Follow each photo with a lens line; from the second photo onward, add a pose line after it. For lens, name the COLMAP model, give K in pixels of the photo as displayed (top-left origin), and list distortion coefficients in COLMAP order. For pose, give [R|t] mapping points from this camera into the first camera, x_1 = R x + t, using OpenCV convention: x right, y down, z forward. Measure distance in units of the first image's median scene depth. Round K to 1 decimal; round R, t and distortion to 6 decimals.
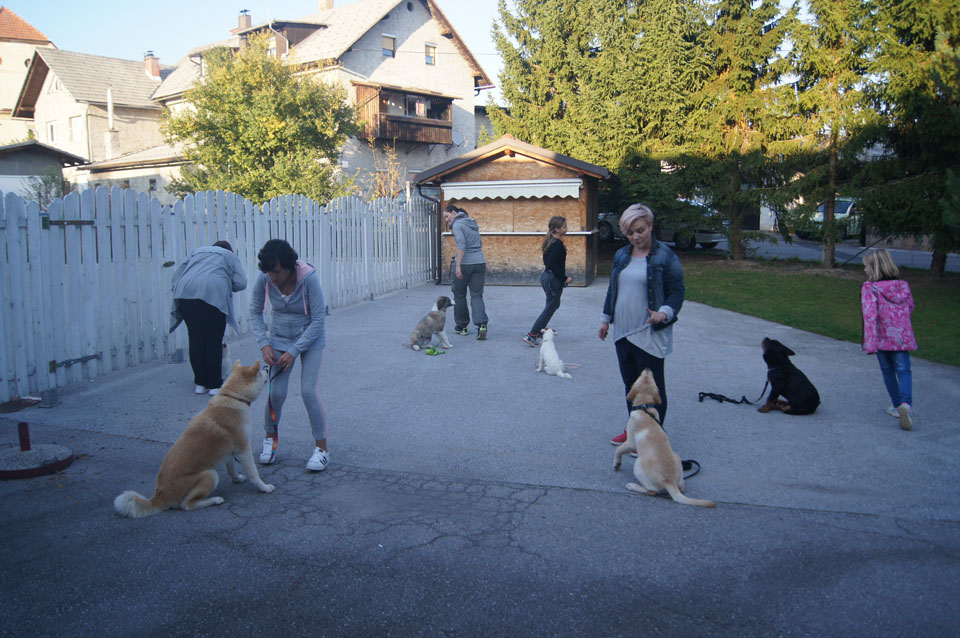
lens RADIAL K [[785.0, 0, 480.0], [0, 785.0, 319.0], [0, 0, 1]] dist [-0.078838, 0.004185]
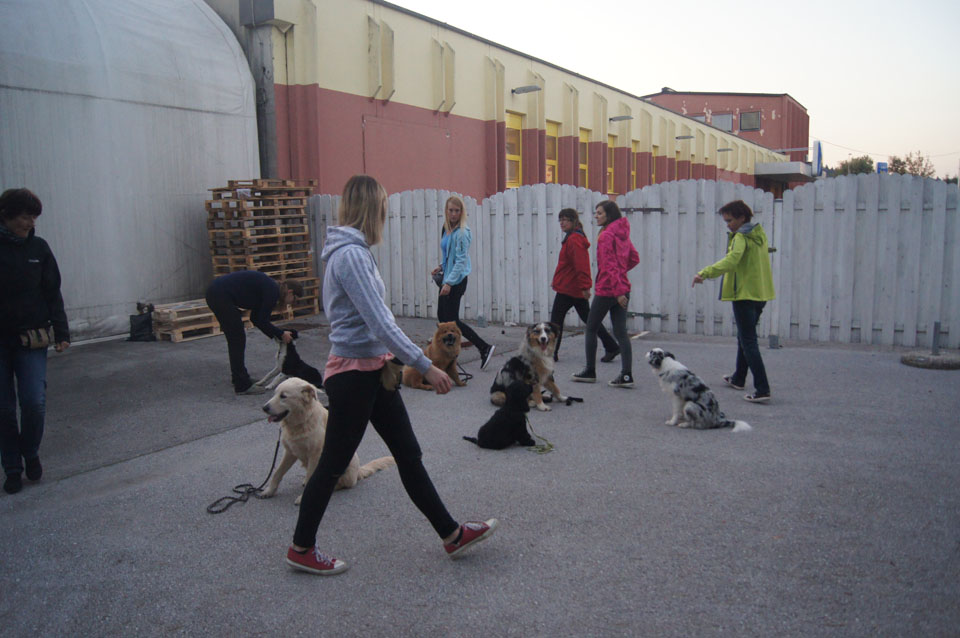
lens RADIAL K [[757.4, 0, 470.5], [0, 757.4, 324.4], [0, 0, 1]] dist [-0.077986, 0.015273]
pose [[-0.281742, 0.155153, -0.946863, 0.352979], [-0.103751, 0.976127, 0.190819, -0.065813], [0.953864, 0.152000, -0.258918, 0.477430]]
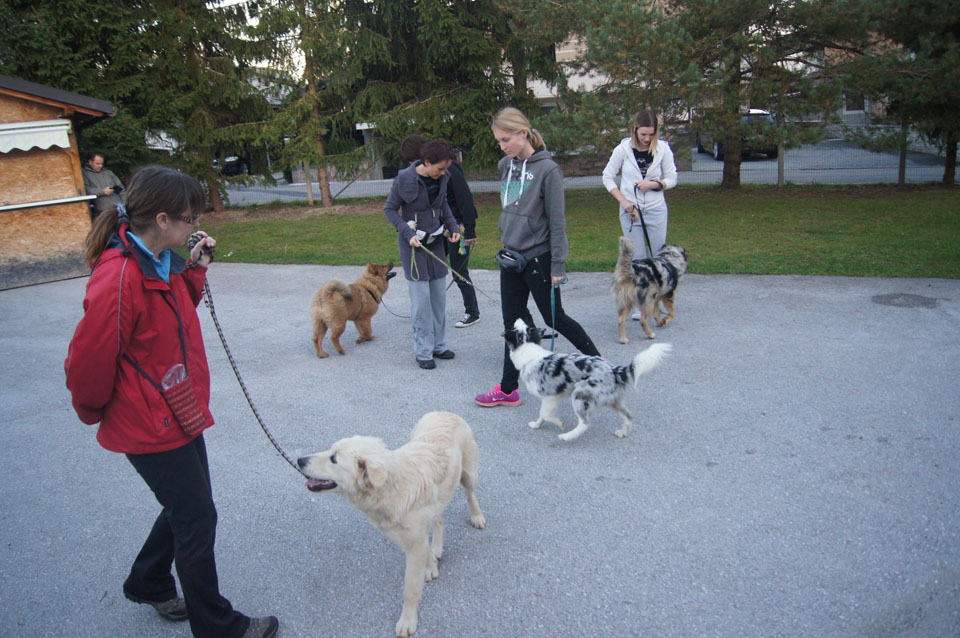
lens RADIAL K [[757.4, 0, 470.5], [0, 757.4, 324.4], [0, 0, 1]] dist [-0.077986, 0.015273]
pose [[0.622600, -0.231223, 0.747600, -0.170066], [0.175393, 0.972277, 0.154646, -0.041781], [-0.762632, 0.034841, 0.645894, 0.314315]]
